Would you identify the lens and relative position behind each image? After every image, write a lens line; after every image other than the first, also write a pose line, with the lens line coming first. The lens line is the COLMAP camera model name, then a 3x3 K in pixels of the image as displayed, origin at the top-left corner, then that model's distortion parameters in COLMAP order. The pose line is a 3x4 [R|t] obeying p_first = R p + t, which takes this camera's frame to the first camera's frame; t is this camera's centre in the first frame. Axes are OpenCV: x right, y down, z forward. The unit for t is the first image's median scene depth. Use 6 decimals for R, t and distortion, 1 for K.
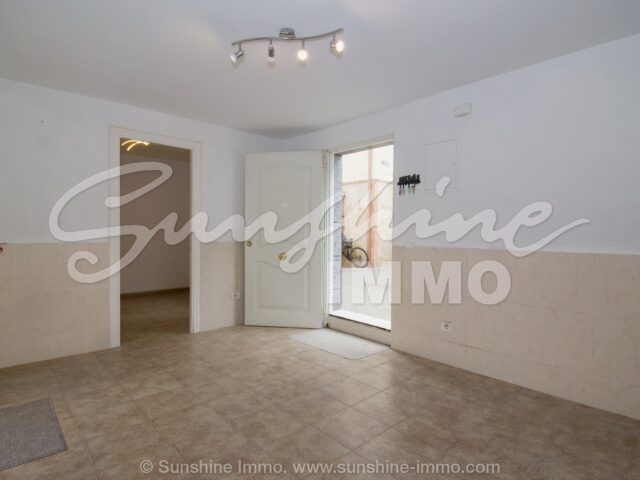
lens RADIAL K [[344.6, 0, 322.5], [0, 344.6, 236.8], [0, 0, 1]] dist [-0.016764, -0.001857]
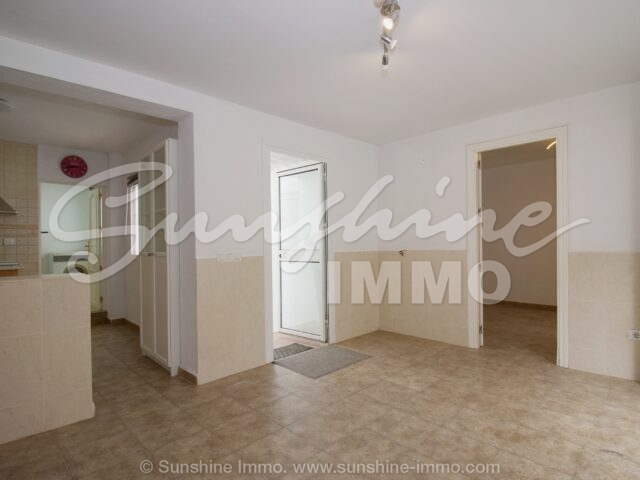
lens RADIAL K [[344.6, 0, 322.8], [0, 344.6, 242.5], [0, 0, 1]] dist [-0.016764, -0.001857]
pose [[0.067452, -0.001996, -0.997720, 0.565253], [-0.002829, 0.999994, -0.002191, 0.002627], [0.997718, 0.002970, 0.067446, 0.634707]]
